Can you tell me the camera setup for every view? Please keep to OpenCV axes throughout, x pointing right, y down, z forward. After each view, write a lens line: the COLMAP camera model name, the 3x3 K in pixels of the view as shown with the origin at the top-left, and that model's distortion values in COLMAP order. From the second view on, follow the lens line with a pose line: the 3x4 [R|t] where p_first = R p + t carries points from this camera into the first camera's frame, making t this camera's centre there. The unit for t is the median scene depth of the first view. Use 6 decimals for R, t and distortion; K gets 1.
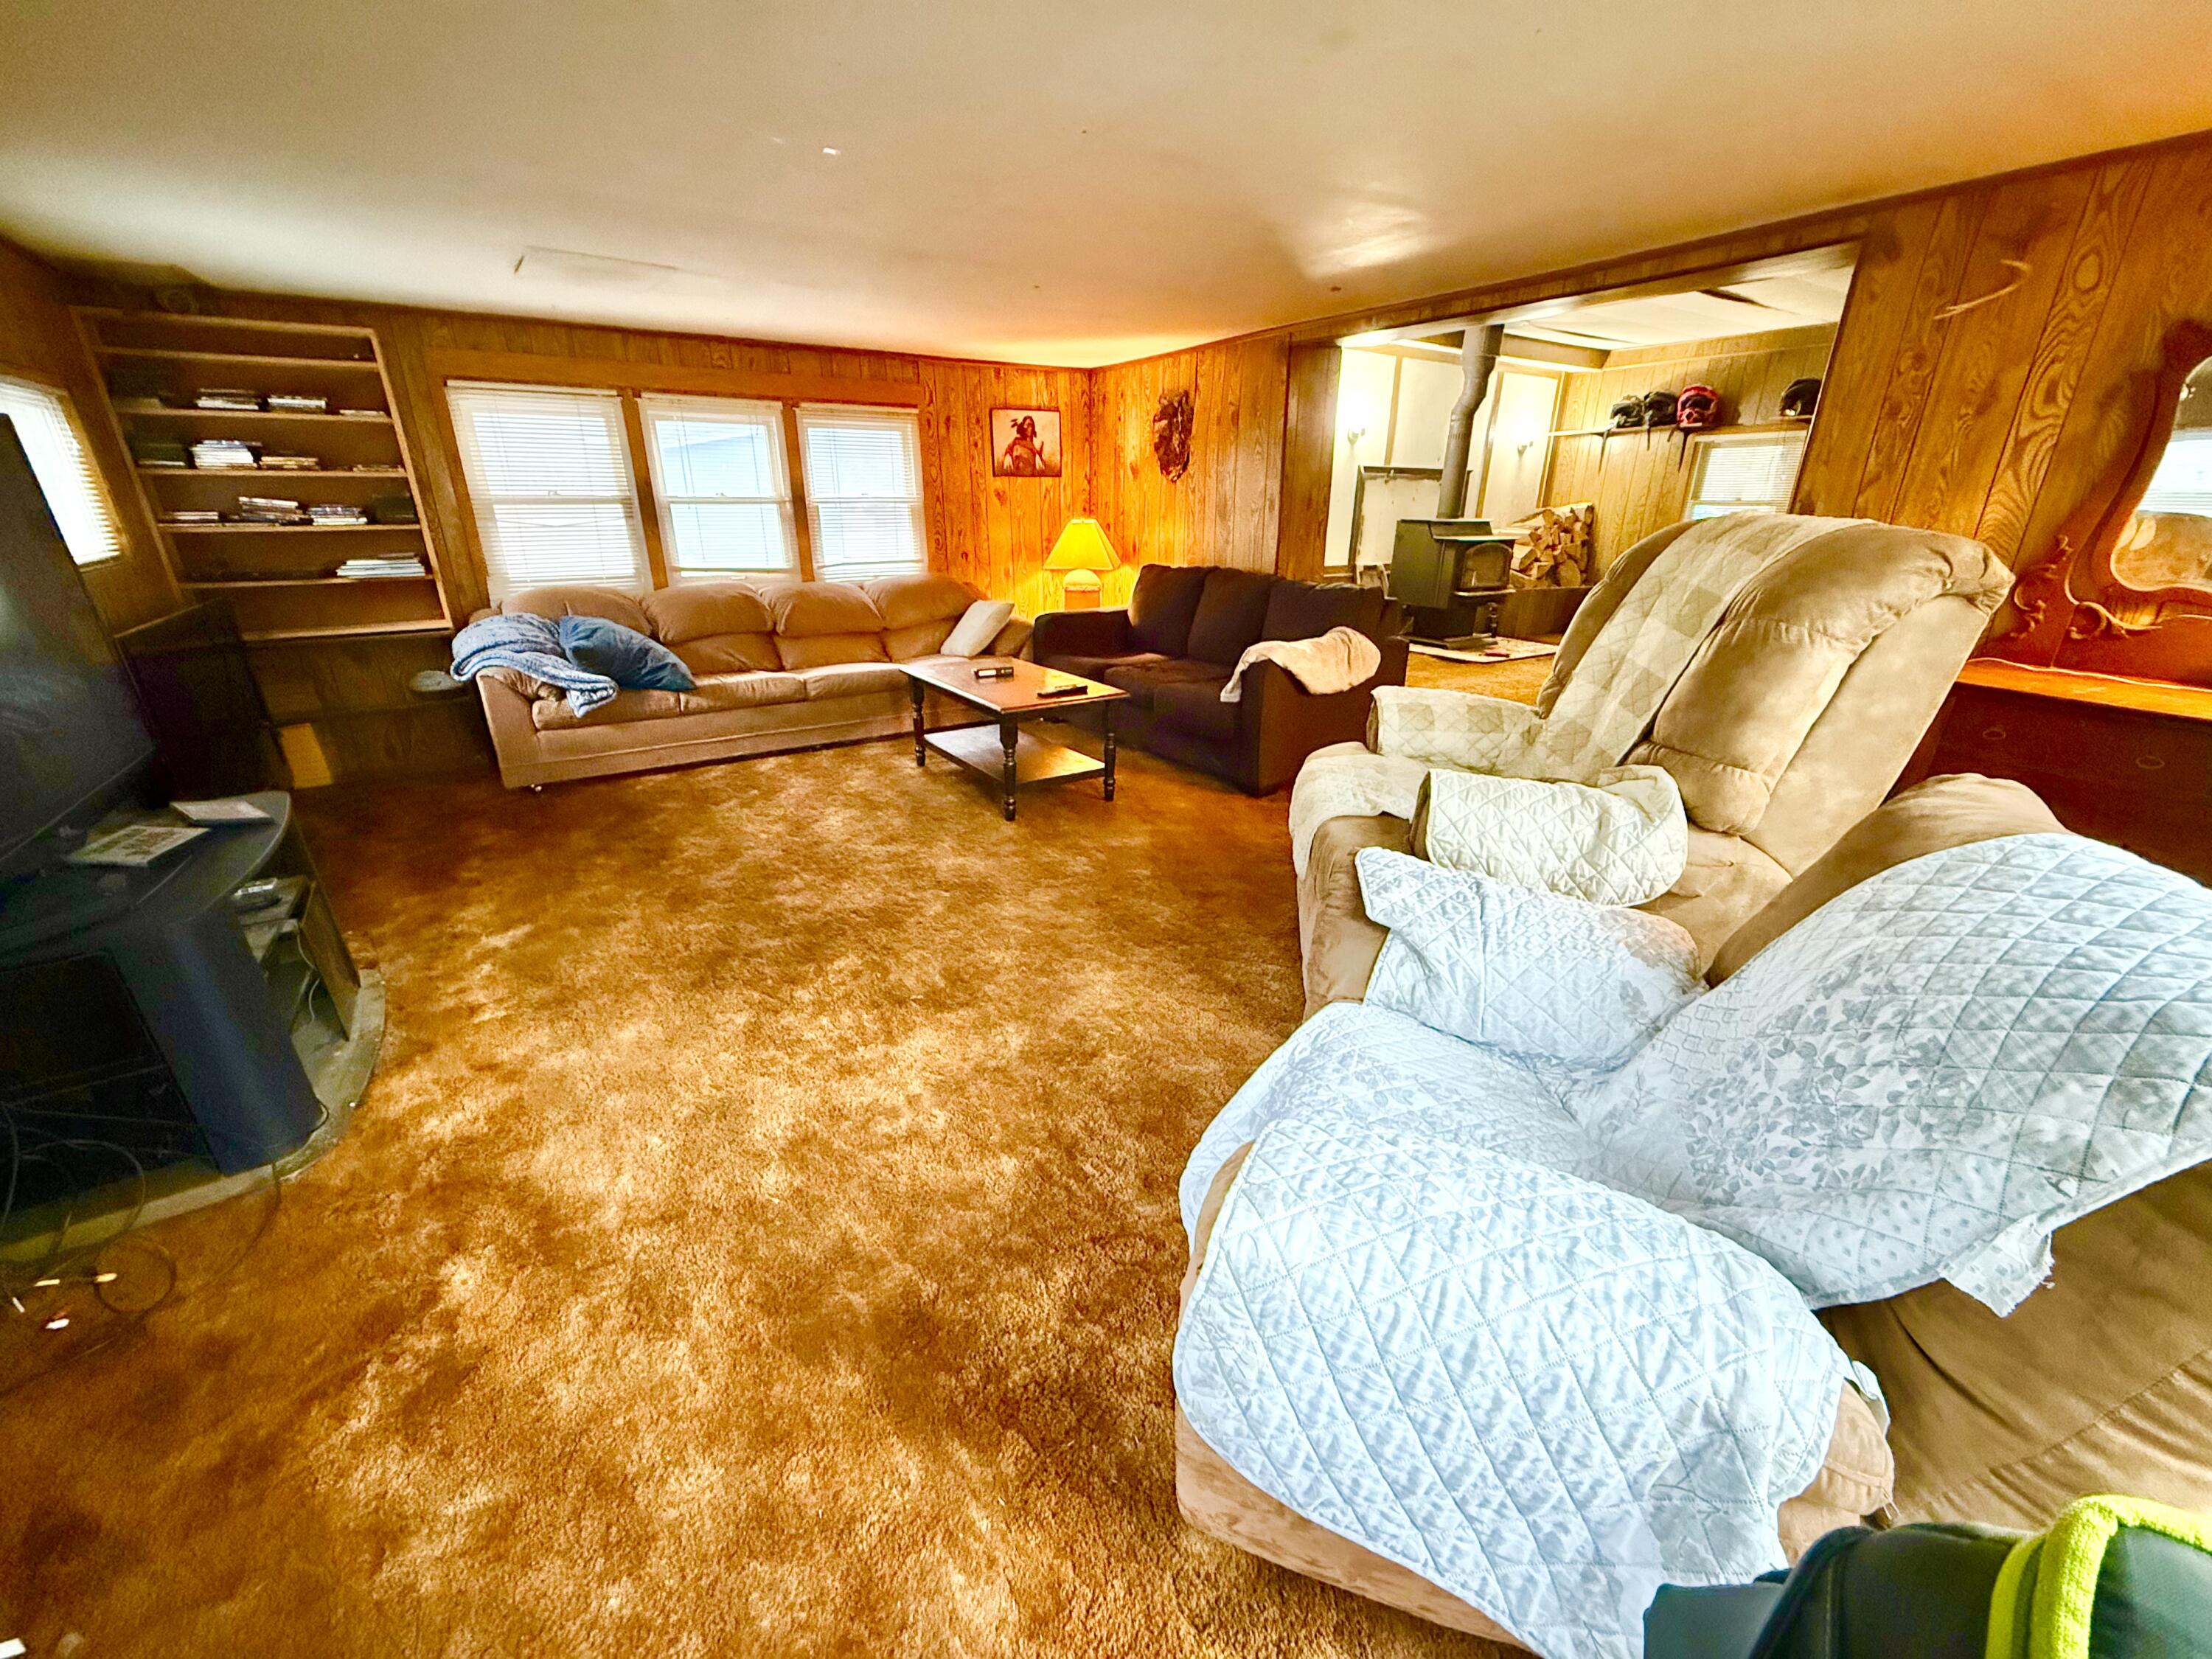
lens RADIAL K [[877.9, 0, 1106.0], [0, 877.9, 829.5], [0, 0, 1]] dist [0.006461, 0.000144]
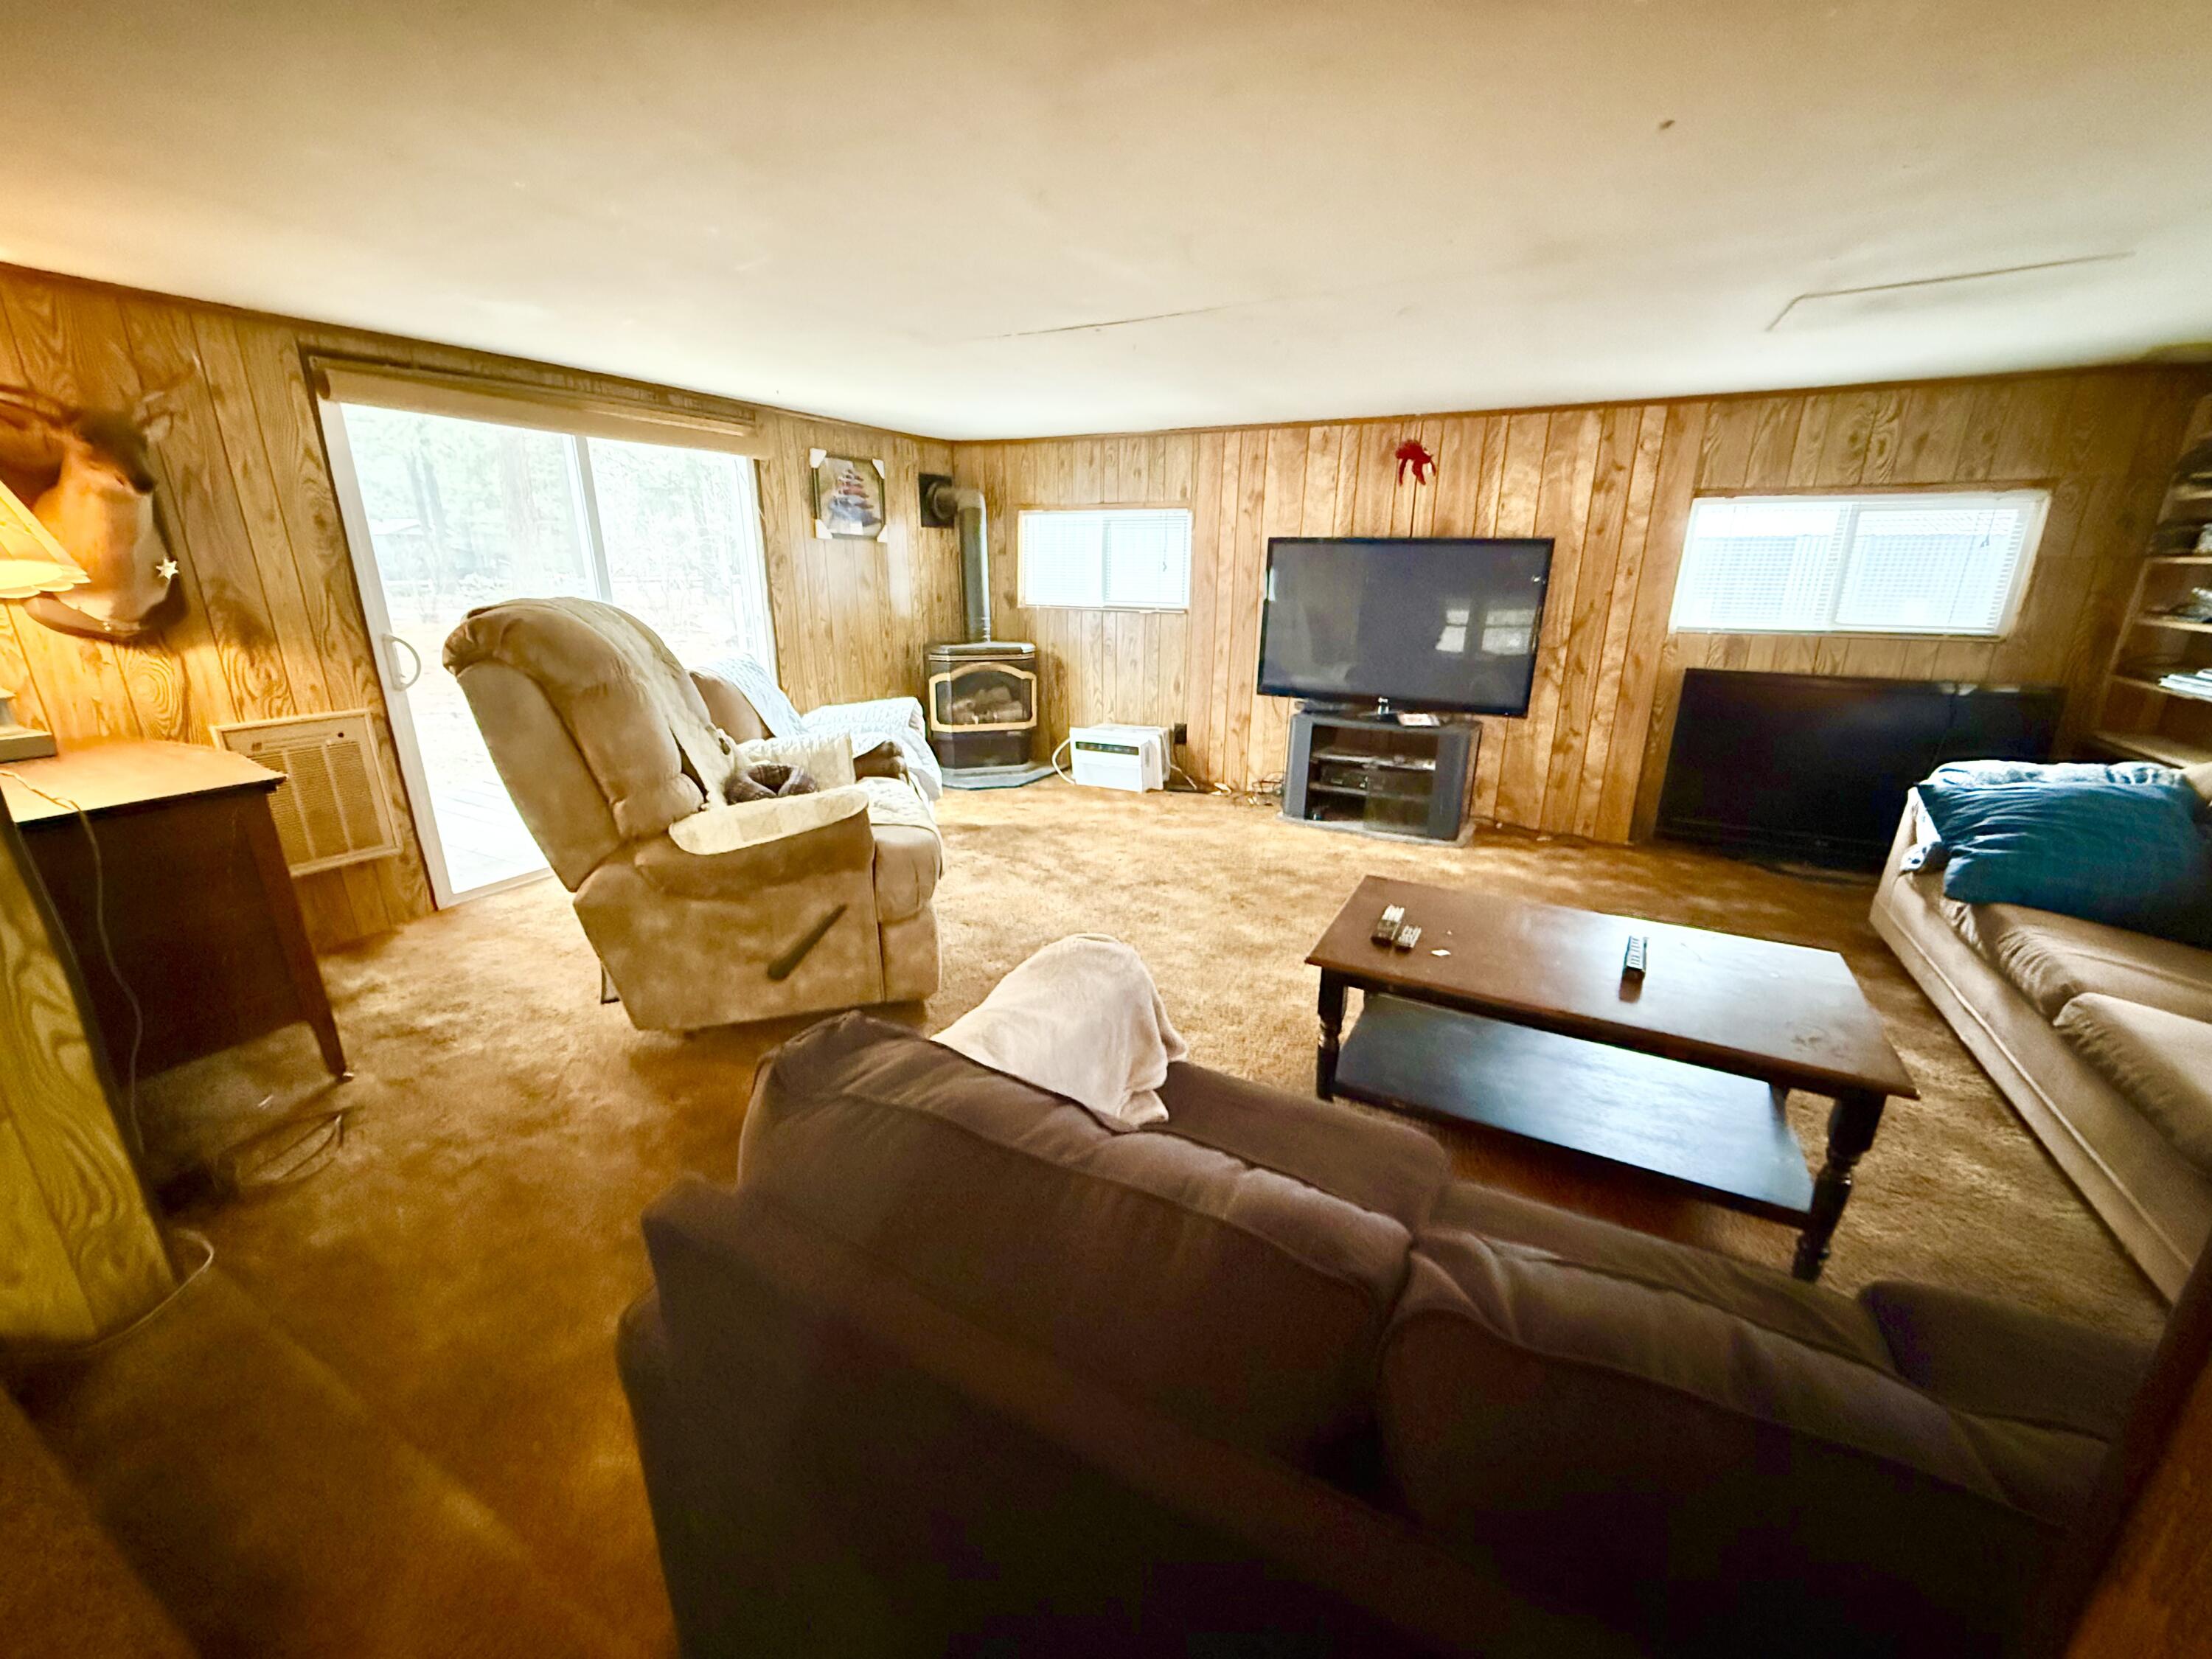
lens RADIAL K [[877.9, 0, 1106.0], [0, 877.9, 829.5], [0, 0, 1]] dist [0.006461, 0.000144]
pose [[-0.883274, 0.133463, -0.449461, 0.364631], [-0.173151, 0.798009, 0.577235, -0.505584], [0.435713, 0.587682, -0.681751, 1.270424]]
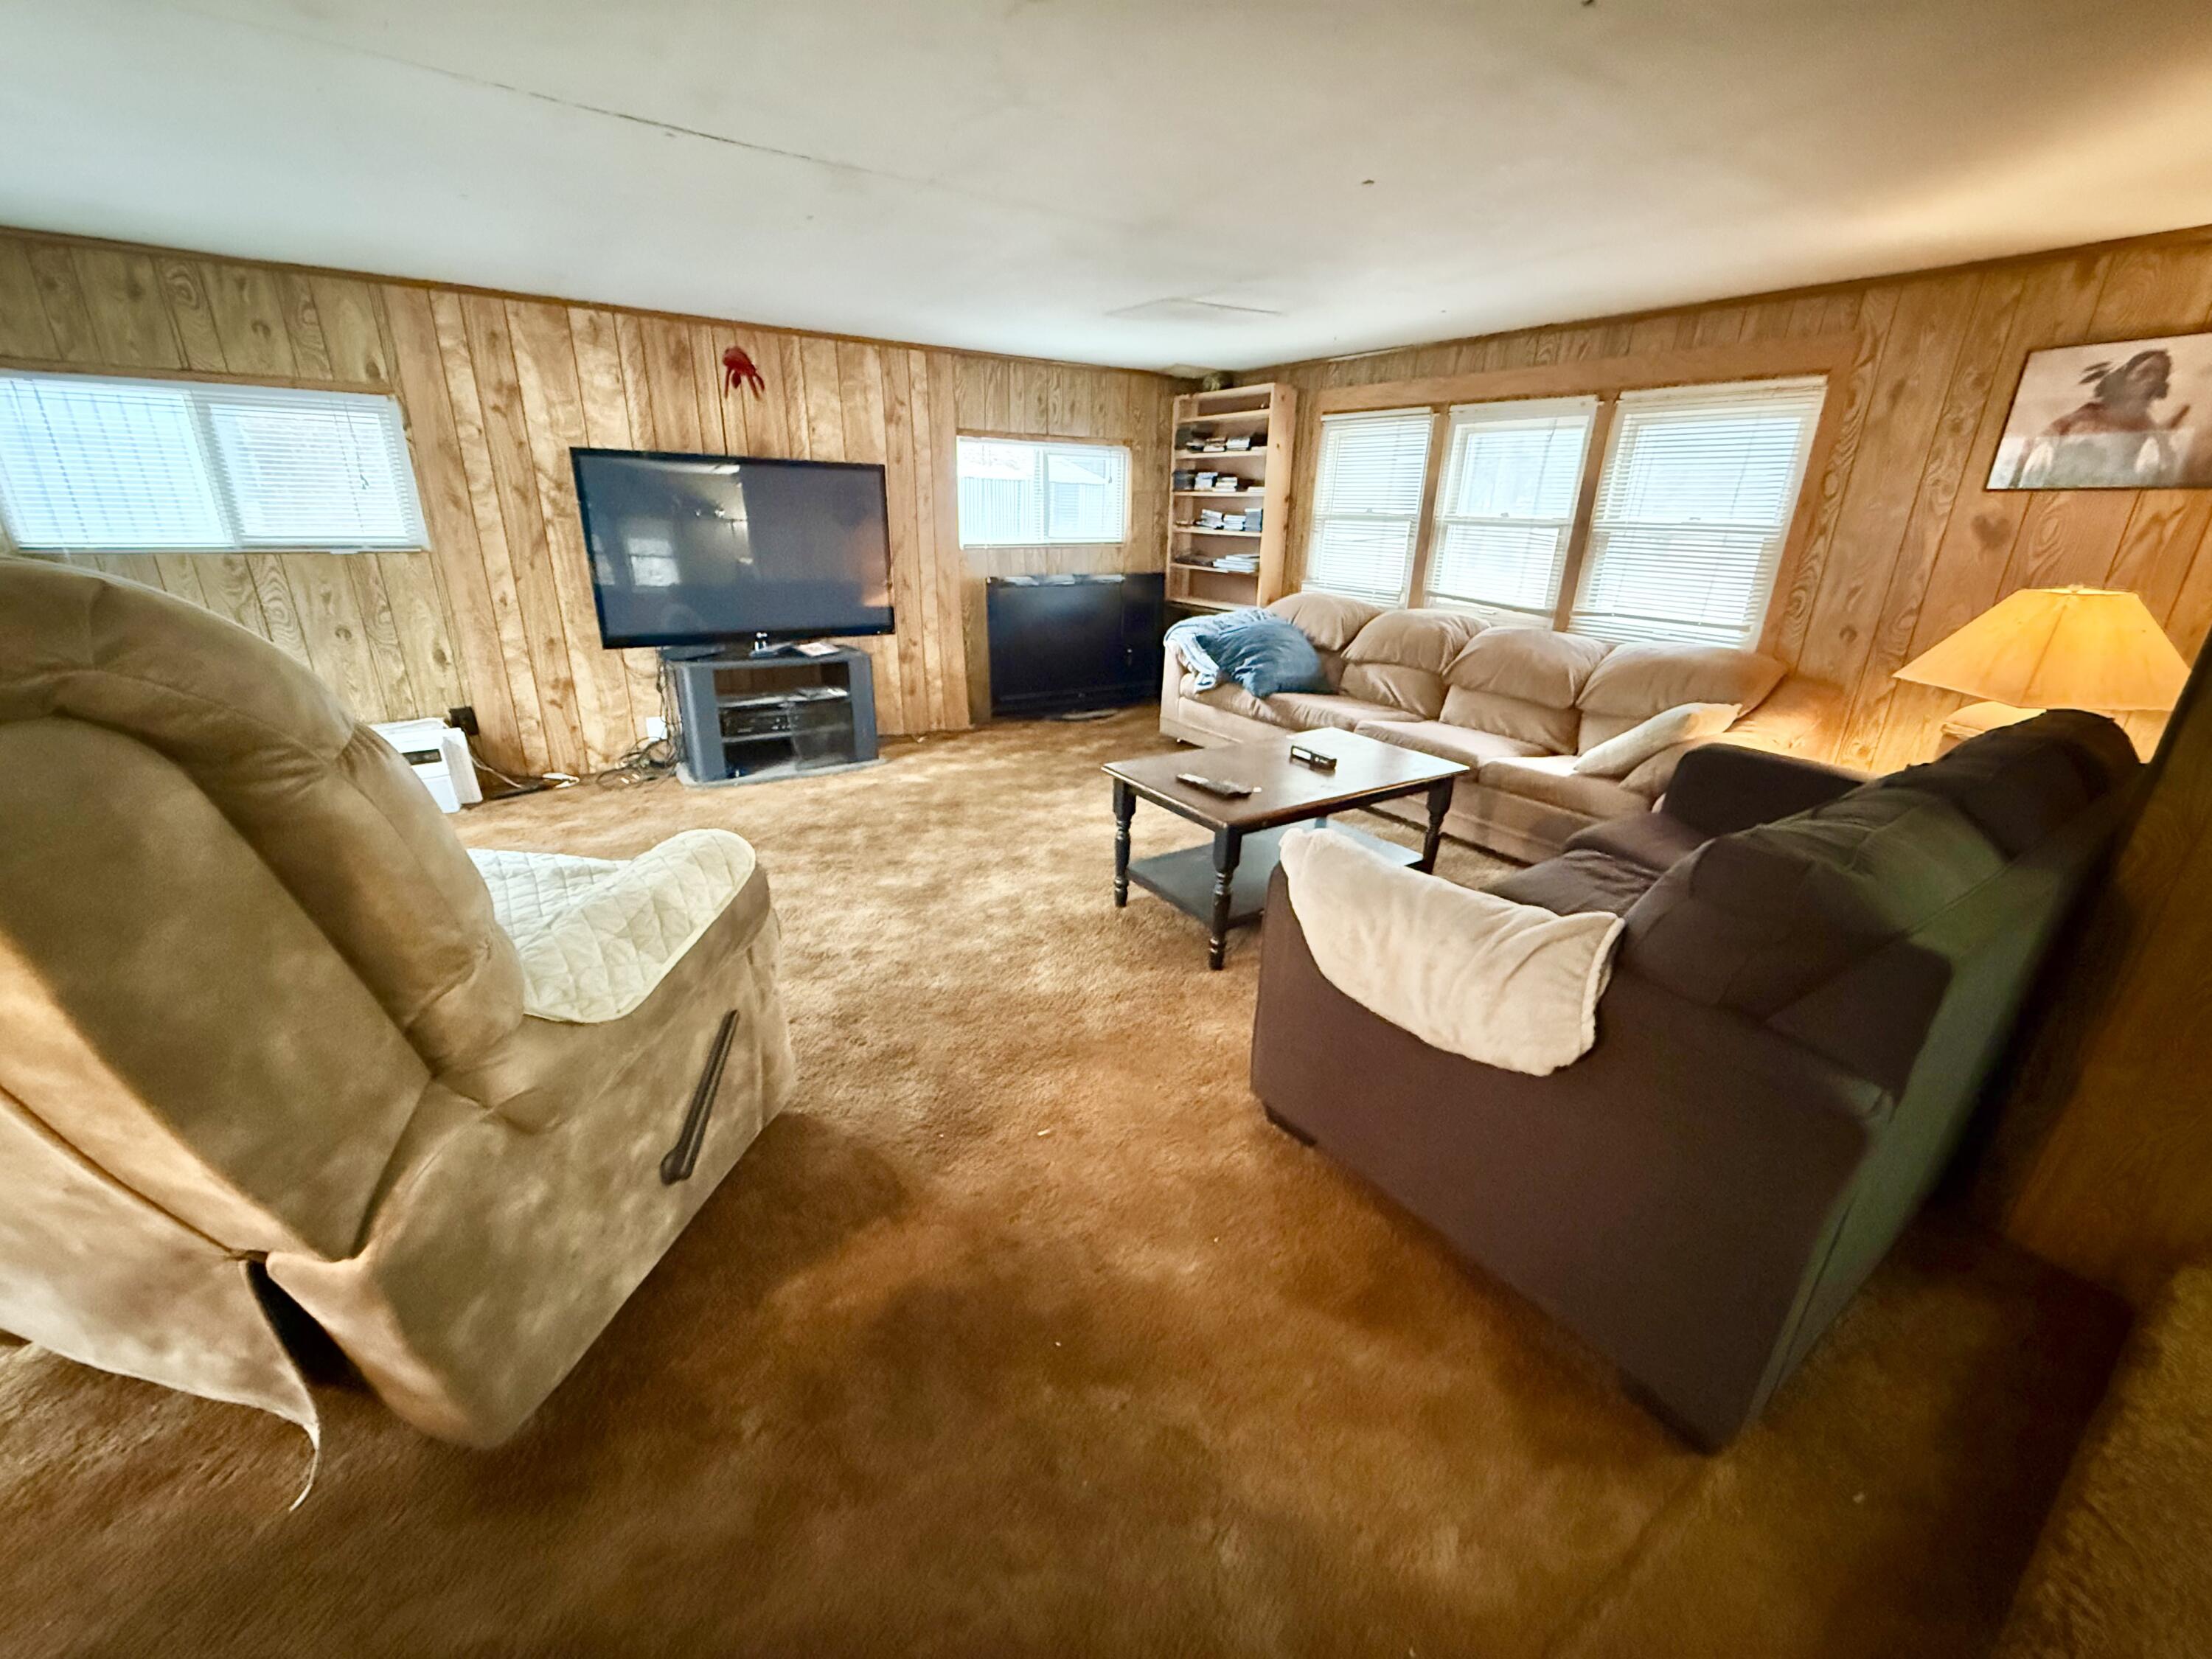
lens RADIAL K [[877.9, 0, 1106.0], [0, 877.9, 829.5], [0, 0, 1]] dist [0.006461, 0.000144]
pose [[0.007099, 0.348219, -0.937386, 0.624915], [-0.377307, 0.869054, 0.319977, -0.323415], [0.926061, 0.351411, 0.137555, 0.838752]]
